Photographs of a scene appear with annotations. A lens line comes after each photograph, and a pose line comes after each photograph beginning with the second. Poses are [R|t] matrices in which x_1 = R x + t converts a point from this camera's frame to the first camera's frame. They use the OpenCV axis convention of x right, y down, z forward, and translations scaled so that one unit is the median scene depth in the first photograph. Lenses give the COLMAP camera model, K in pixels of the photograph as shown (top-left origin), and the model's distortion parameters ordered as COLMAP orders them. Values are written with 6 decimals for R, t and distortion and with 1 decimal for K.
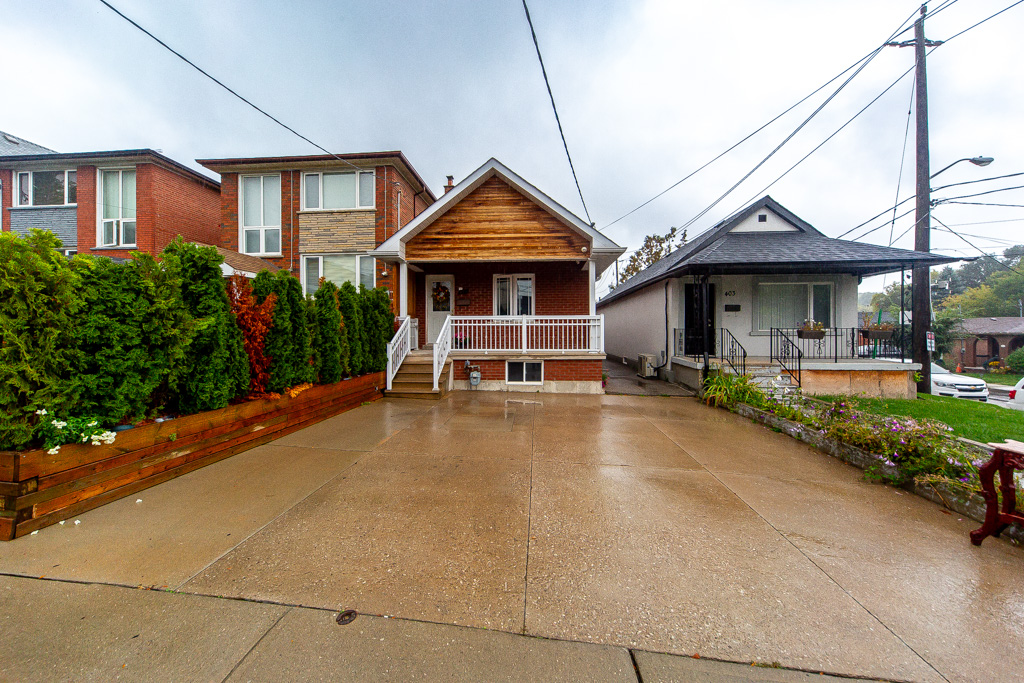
lens RADIAL K [[351.0, 0, 512.3], [0, 351.0, 317.6], [0, 0, 1]] dist [-0.000240, -0.000026]
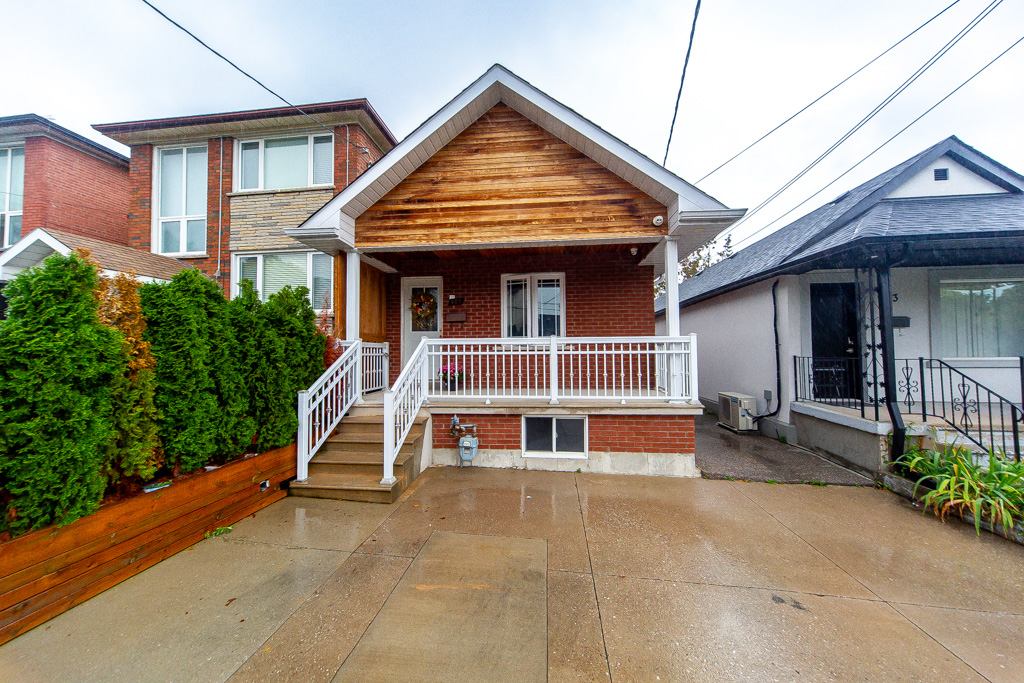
lens RADIAL K [[357.1, 0, 511.7], [0, 357.1, 334.7], [0, 0, 1]] dist [0.001871, 0.000019]
pose [[0.999125, -0.007188, -0.041192, -0.009645], [0.006808, 0.999933, -0.009360, -0.004642], [0.041256, 0.009071, 0.999107, 0.399031]]
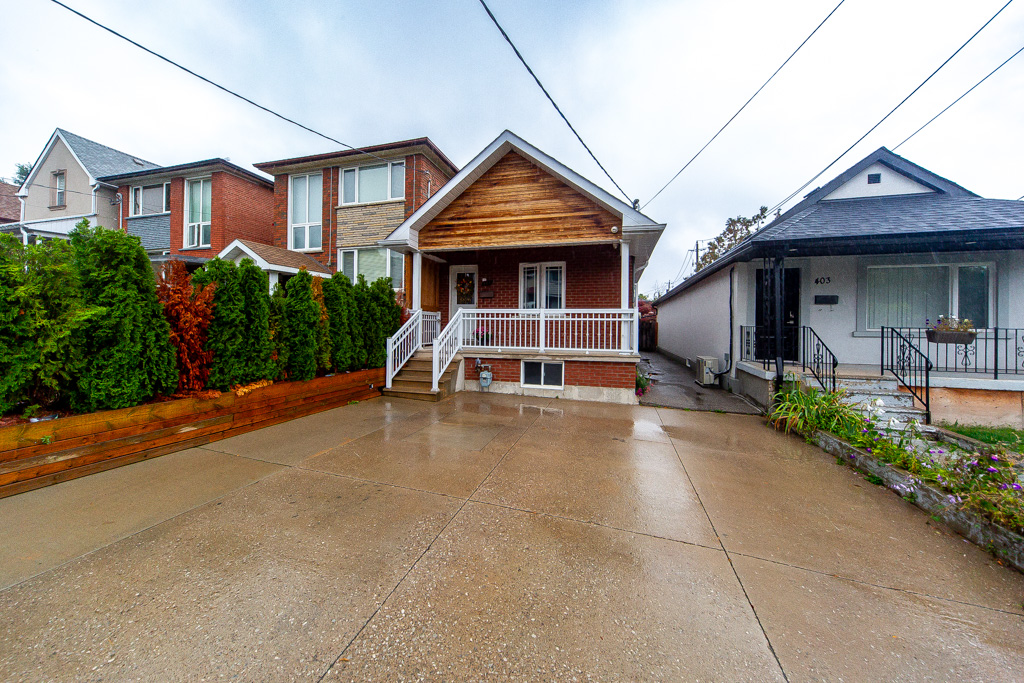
lens RADIAL K [[354.6, 0, 509.9], [0, 354.6, 312.7], [0, 0, 1]] dist [0.001143, -0.000020]
pose [[0.978735, 0.004918, -0.205071, 0.131313], [-0.004658, 0.999988, 0.001748, 0.002813], [0.205077, -0.000756, 0.978746, 0.122970]]
